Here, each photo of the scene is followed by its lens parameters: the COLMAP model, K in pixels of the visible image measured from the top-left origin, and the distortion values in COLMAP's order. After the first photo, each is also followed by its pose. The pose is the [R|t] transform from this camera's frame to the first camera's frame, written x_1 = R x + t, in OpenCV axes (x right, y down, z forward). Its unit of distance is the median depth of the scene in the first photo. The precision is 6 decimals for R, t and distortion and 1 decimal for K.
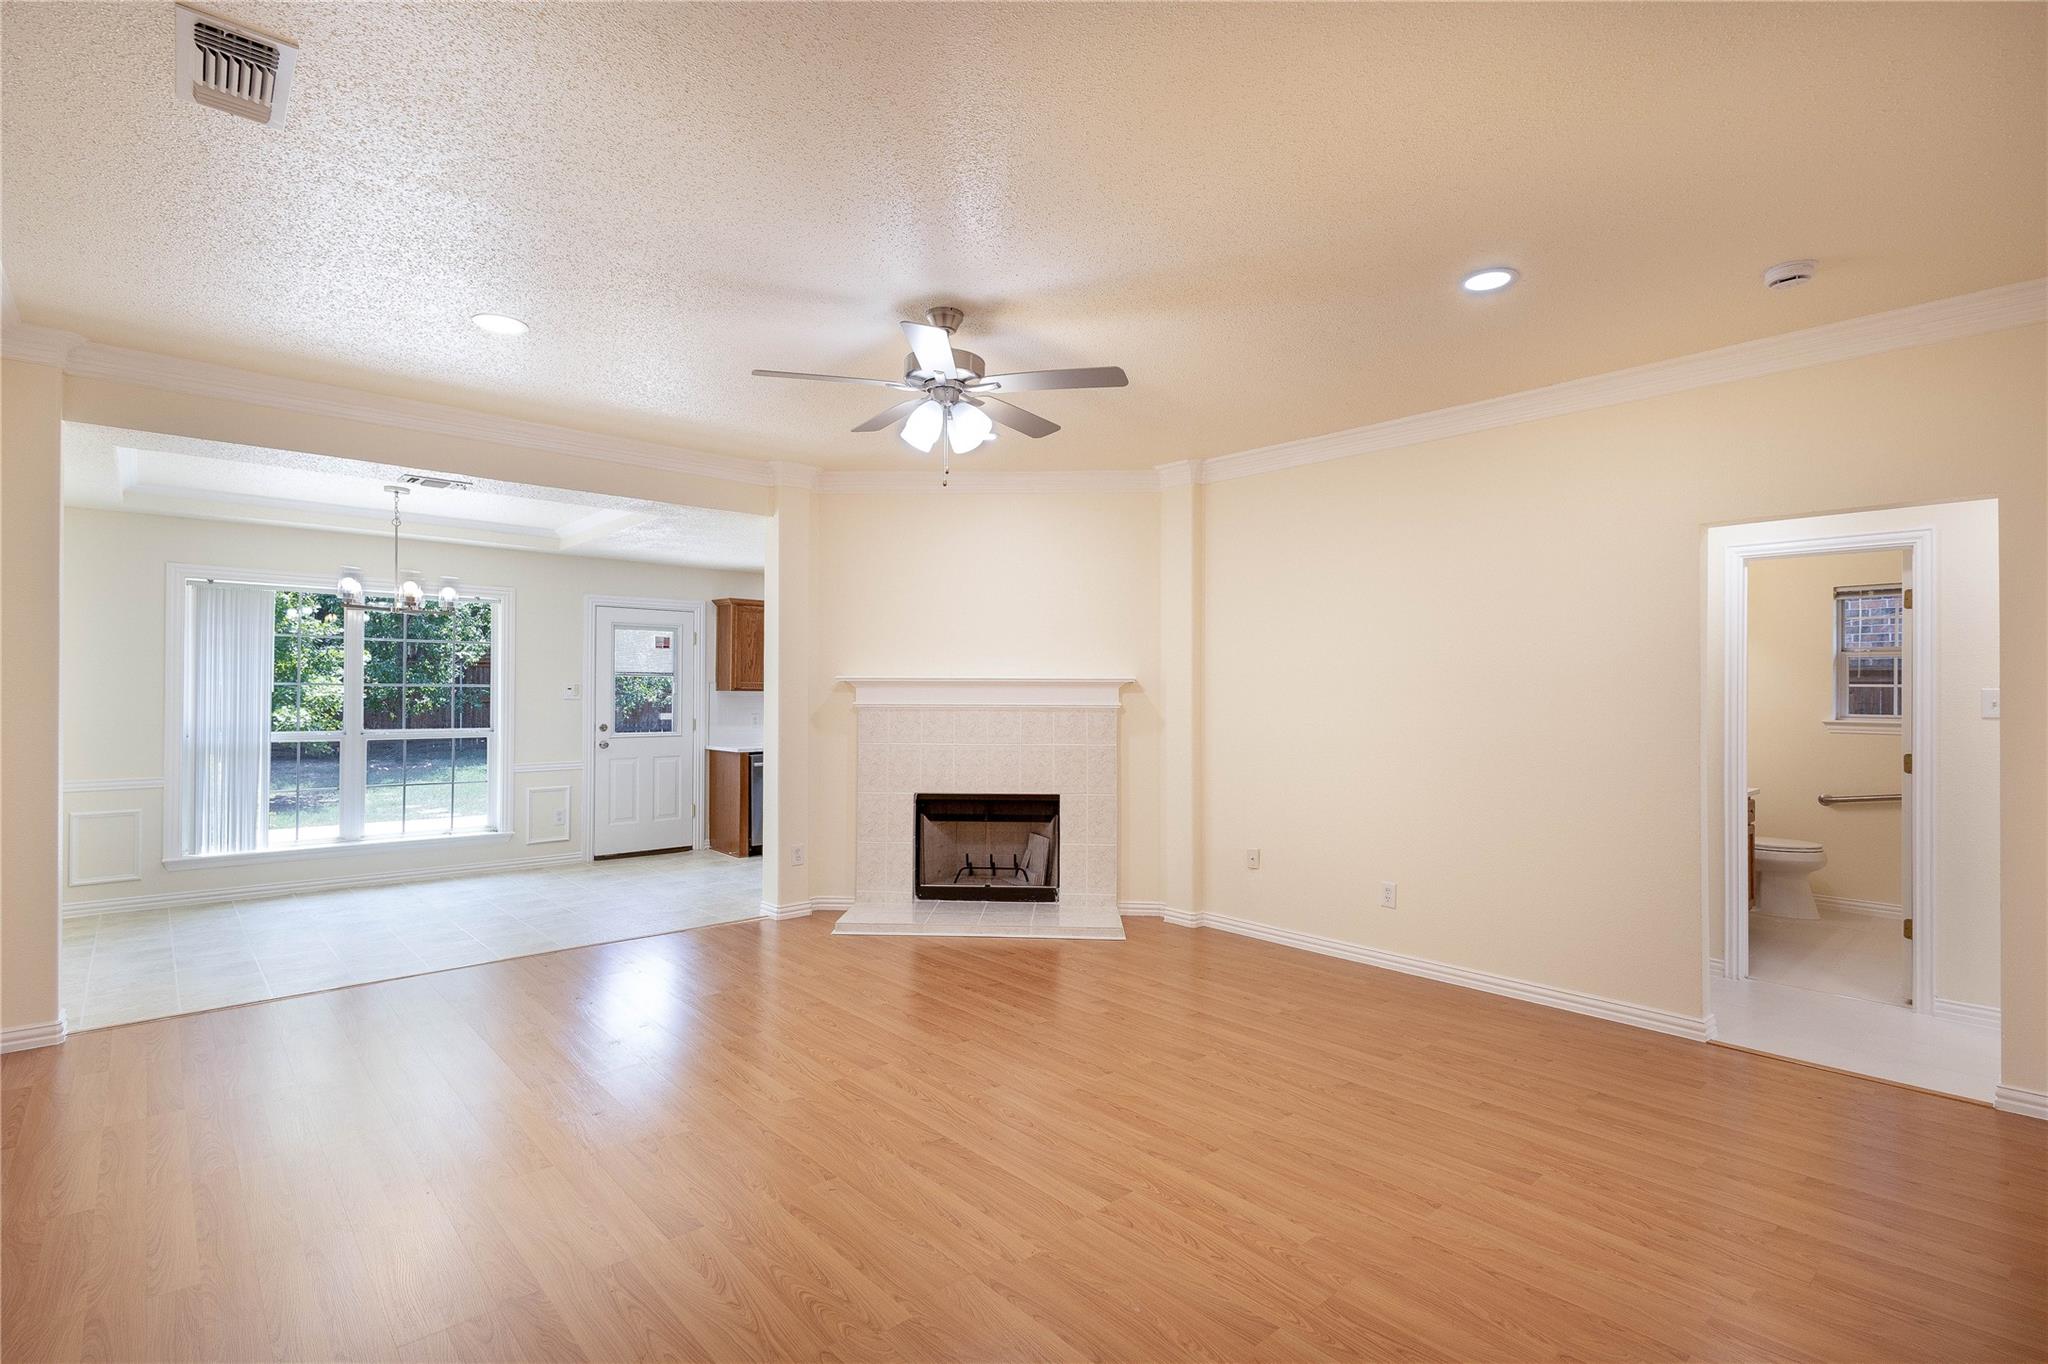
lens RADIAL K [[952.0, 0, 1024.7], [0, 952.0, 686.0], [0, 0, 1]] dist [0.012212, -0.000602]
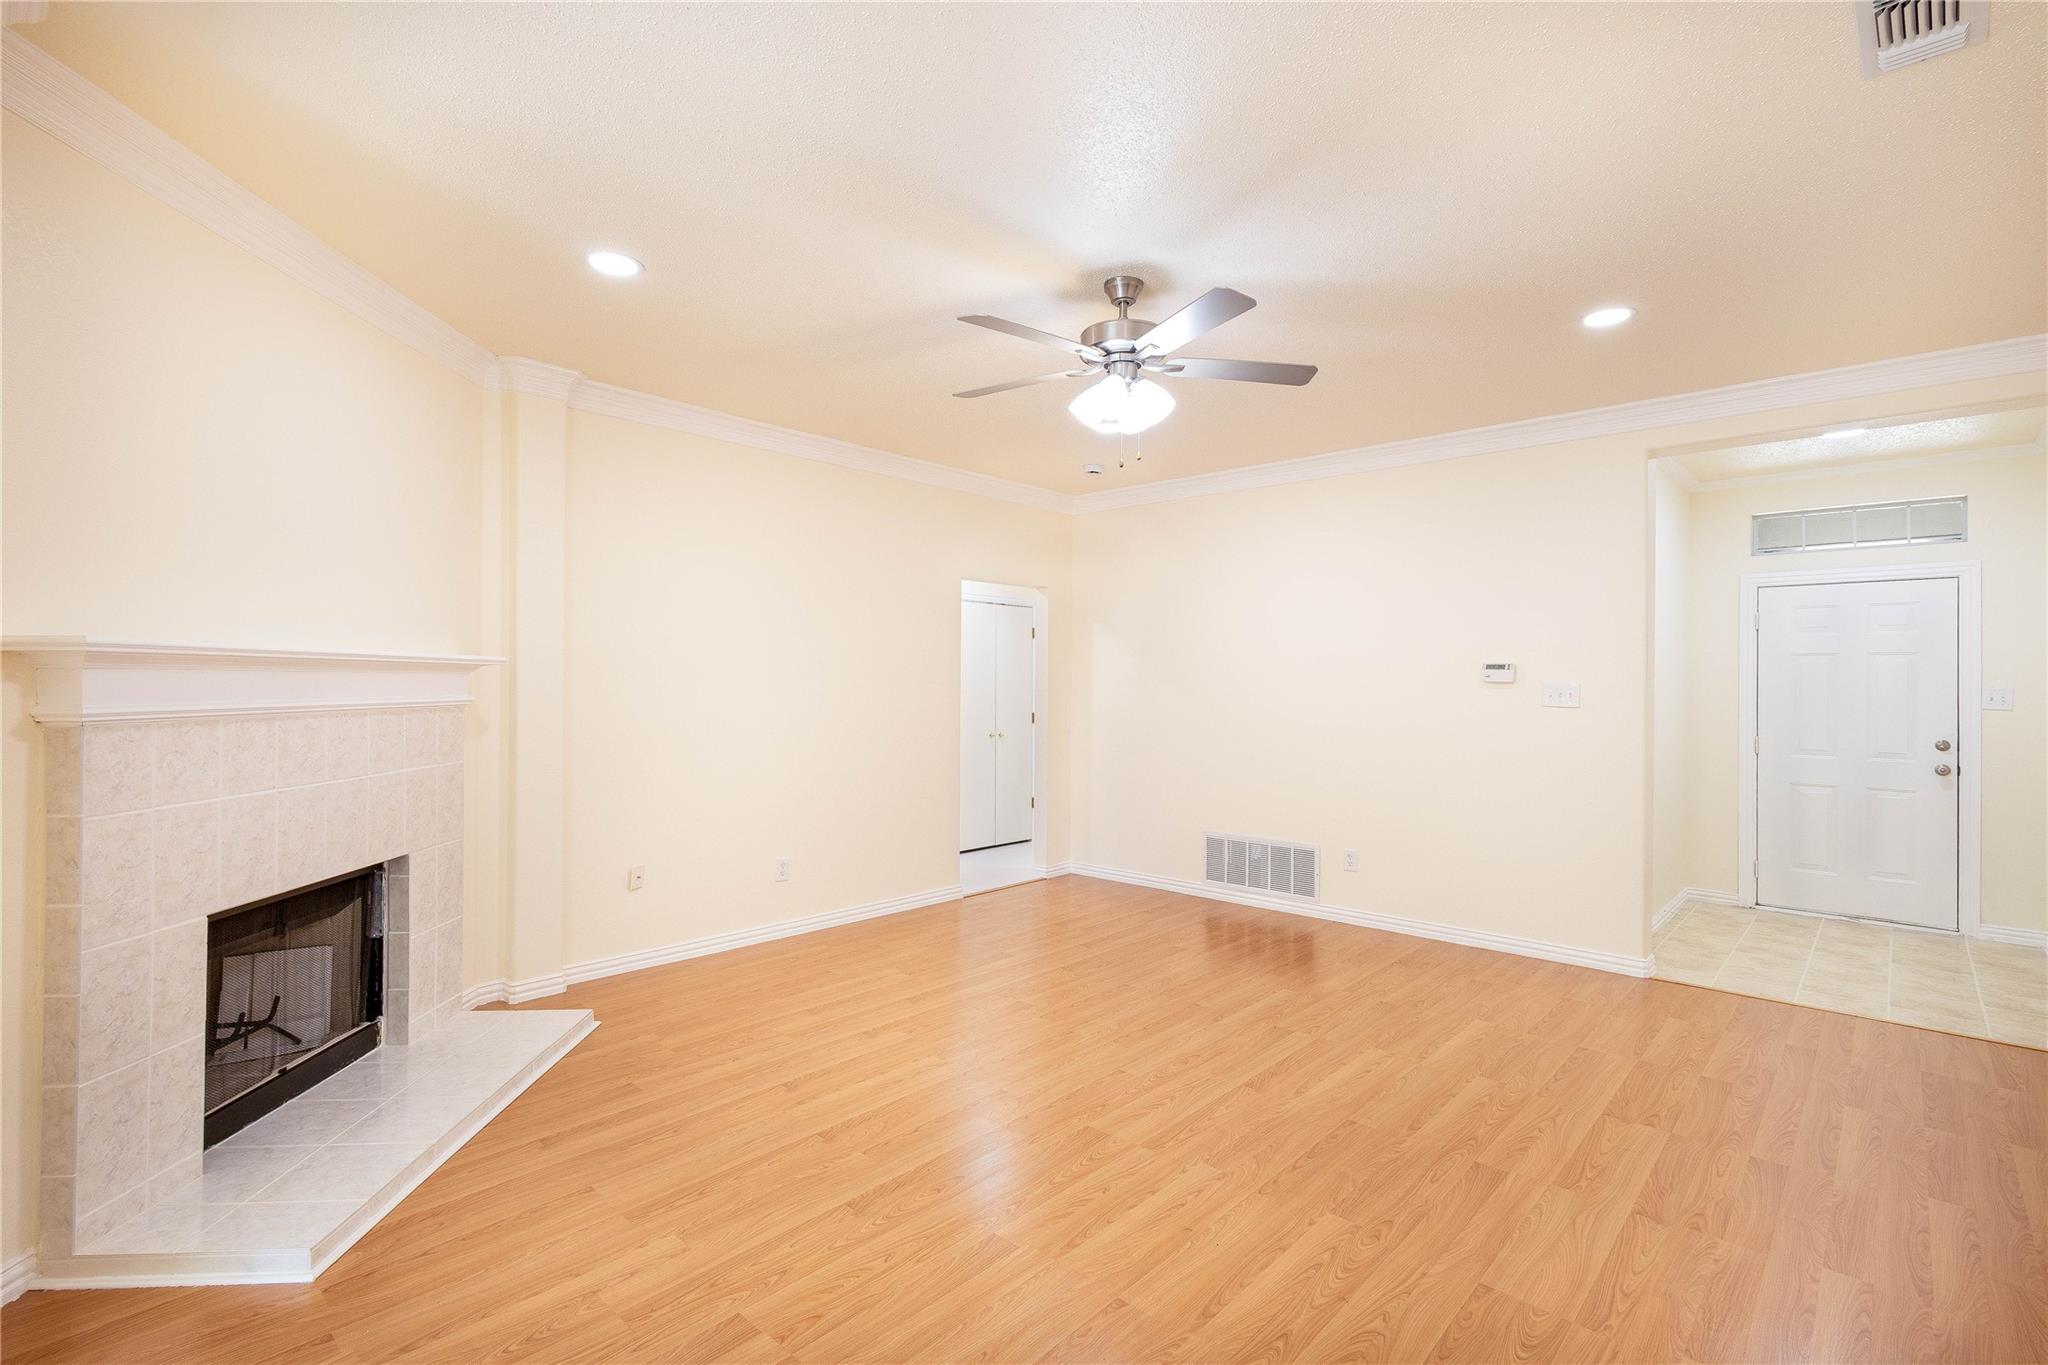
lens RADIAL K [[952.0, 0, 1021.0], [0, 952.0, 677.0], [0, 0, 1]] dist [0.012212, -0.000602]
pose [[-0.092232, 0.002572, 0.995734, -0.801269], [-0.015188, 0.999877, -0.003989, 0.001732], [-0.995622, -0.015491, -0.092181, 0.932898]]
